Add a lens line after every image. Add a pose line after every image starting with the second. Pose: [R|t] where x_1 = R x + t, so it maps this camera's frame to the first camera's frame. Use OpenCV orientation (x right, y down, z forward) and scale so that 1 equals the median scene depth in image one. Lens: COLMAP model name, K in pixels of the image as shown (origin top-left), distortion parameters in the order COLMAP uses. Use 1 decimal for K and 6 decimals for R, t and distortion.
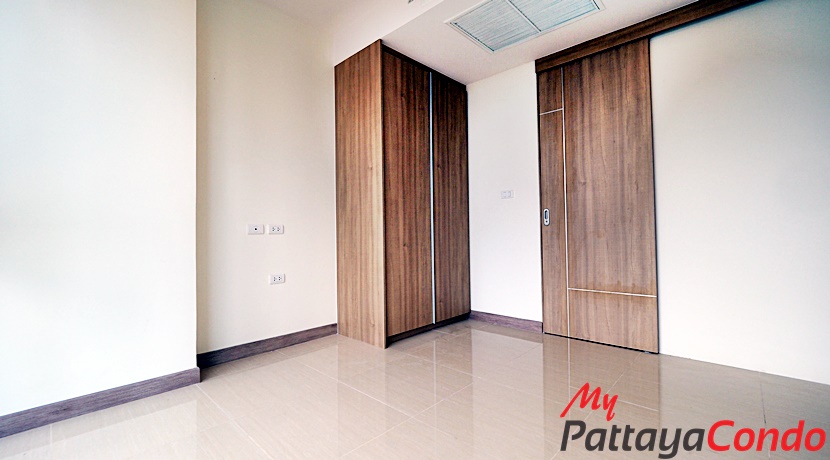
lens RADIAL K [[359.1, 0, 412.1], [0, 359.1, 226.0], [0, 0, 1]] dist [-0.002320, -0.000189]
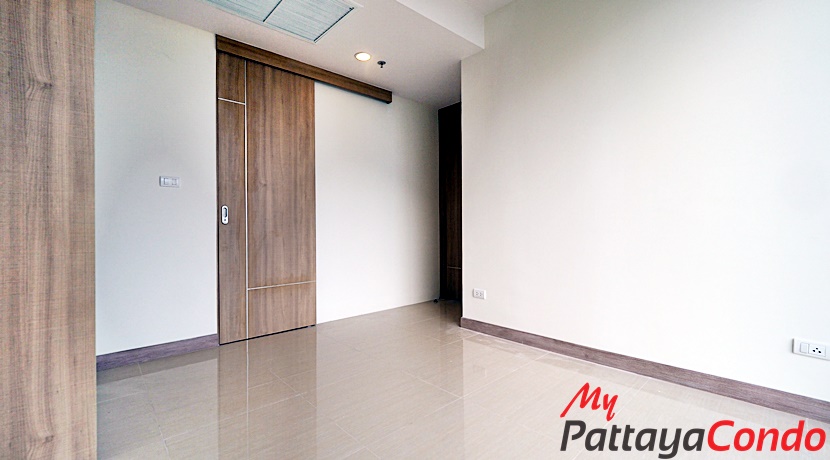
lens RADIAL K [[359.1, 0, 411.5], [0, 359.1, 233.4], [0, 0, 1]] dist [-0.002320, -0.000189]
pose [[0.048801, 0.006849, 0.998785, -0.545423], [-0.005534, 0.999963, -0.006587, 0.026711], [-0.998793, -0.005206, 0.048837, 0.527248]]
